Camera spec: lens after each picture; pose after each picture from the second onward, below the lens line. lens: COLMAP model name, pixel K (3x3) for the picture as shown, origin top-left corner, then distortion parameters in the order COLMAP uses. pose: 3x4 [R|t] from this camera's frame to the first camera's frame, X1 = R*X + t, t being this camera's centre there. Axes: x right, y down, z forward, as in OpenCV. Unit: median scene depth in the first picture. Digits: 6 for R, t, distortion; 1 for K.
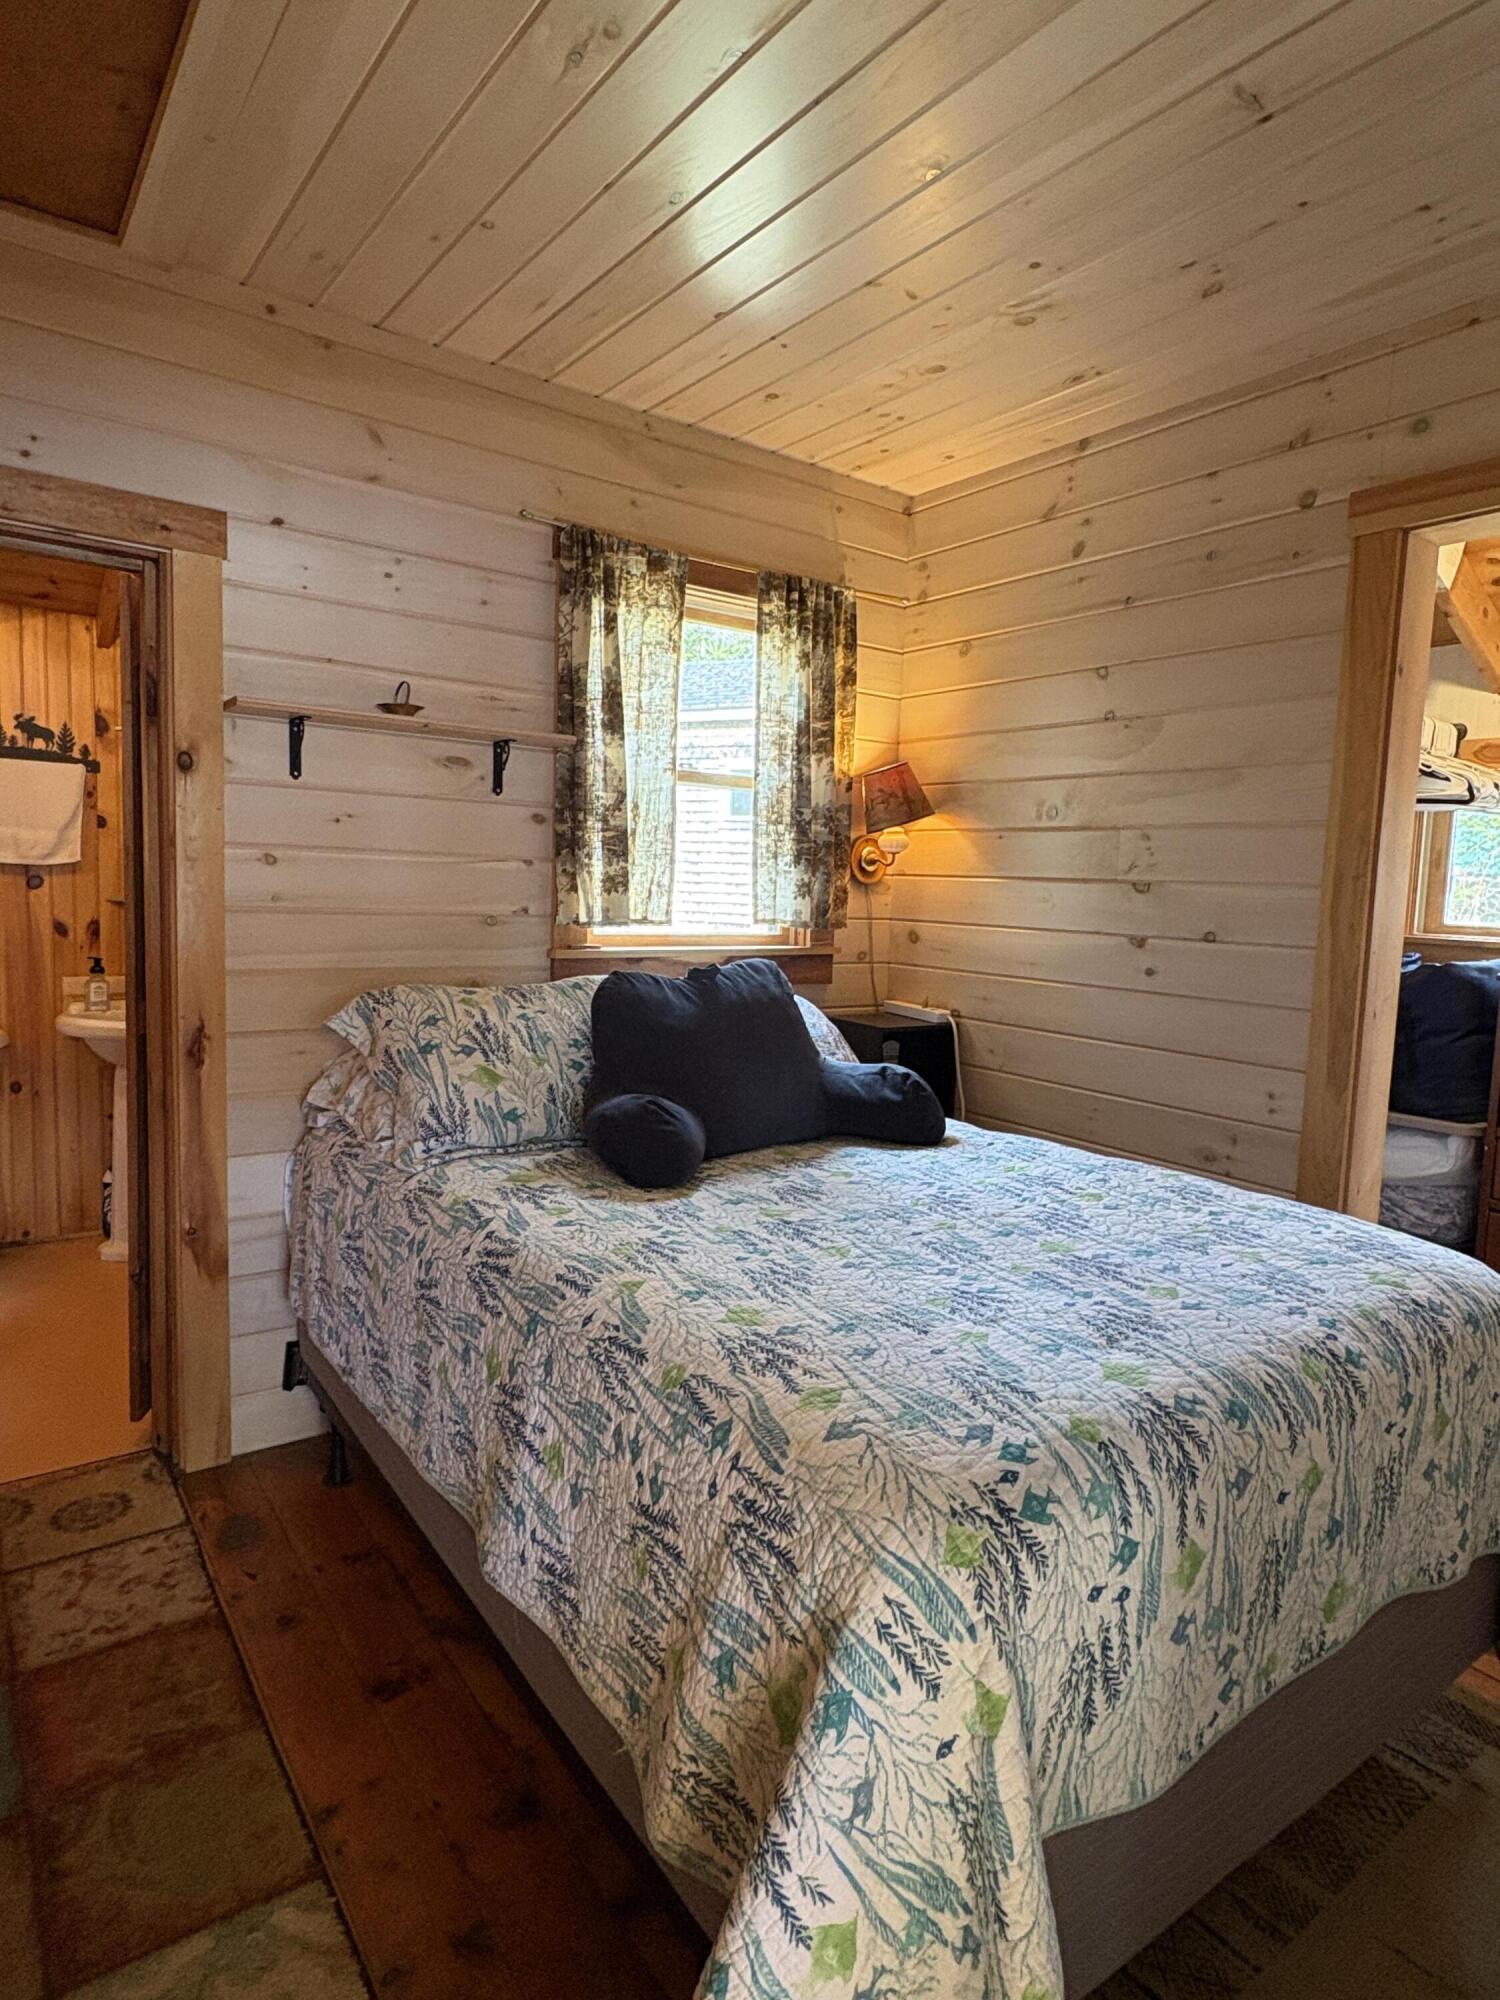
lens RADIAL K [[1130.4, 0, 739.6], [0, 1130.4, 996.0], [0, 0, 1]] dist [0.003966, 0.001255]
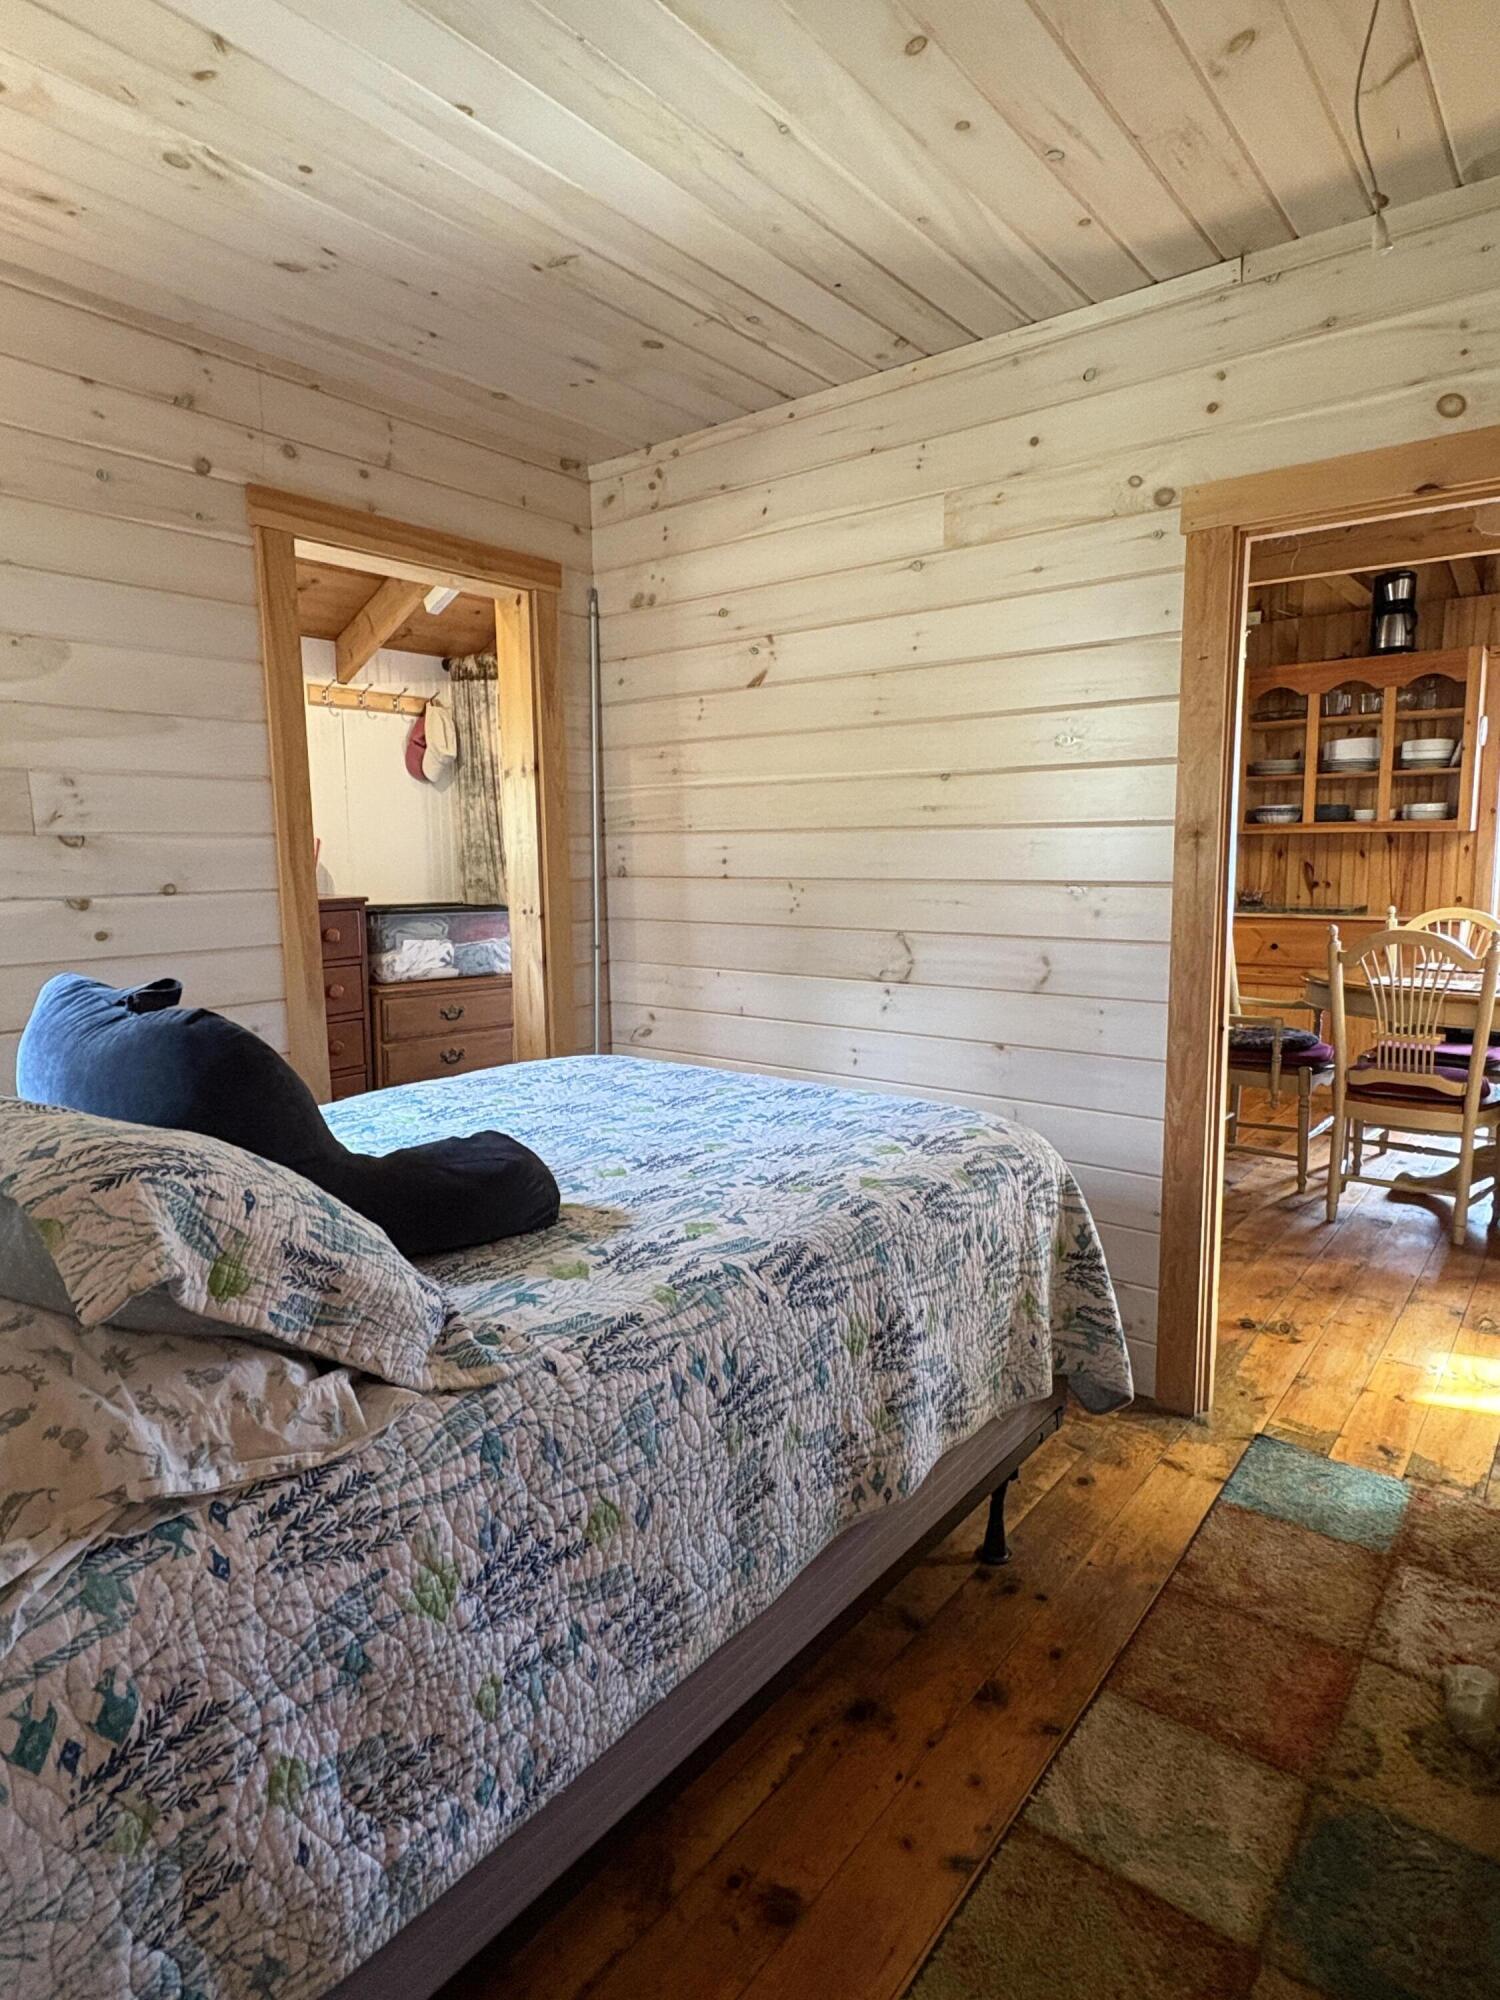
lens RADIAL K [[1130.4, 0, 740.5], [0, 1130.4, 997.6], [0, 0, 1]] dist [0.003966, 0.001255]
pose [[-0.272600, -0.160447, 0.948655, -0.940303], [0.100374, 0.975874, 0.193893, -0.144873], [-0.956877, 0.148075, -0.249918, 1.130342]]
